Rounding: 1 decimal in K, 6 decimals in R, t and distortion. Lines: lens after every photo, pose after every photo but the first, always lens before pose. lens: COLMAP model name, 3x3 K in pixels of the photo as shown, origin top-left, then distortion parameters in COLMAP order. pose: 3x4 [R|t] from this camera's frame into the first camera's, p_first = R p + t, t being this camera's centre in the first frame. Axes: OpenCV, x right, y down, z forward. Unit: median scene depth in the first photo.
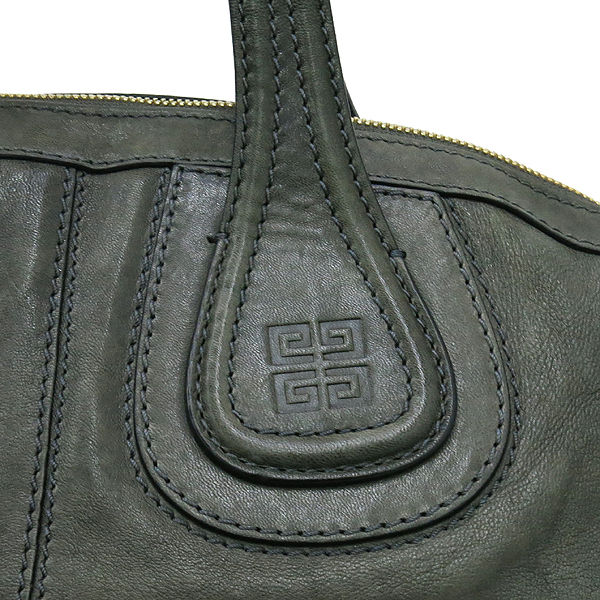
lens RADIAL K [[915.8, 0, 298.5], [0, 915.8, 298.9], [0, 0, 1]] dist [0.024815, 0.000000]
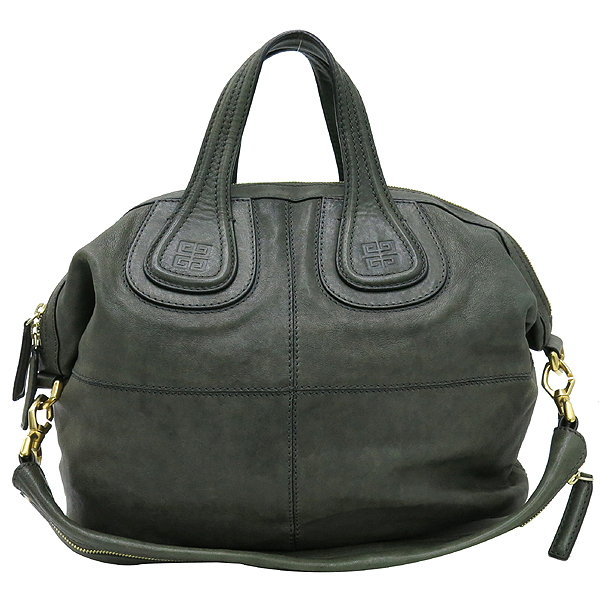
lens RADIAL K [[915.8, 0, 301.9], [0, 915.8, 300.8], [0, 0, 1]] dist [0.024815, 0.000000]
pose [[0.997886, -0.060957, 0.022553, -0.301605], [0.064474, 0.972248, -0.224895, 0.855242], [-0.008218, 0.225874, 0.974122, -1.814543]]
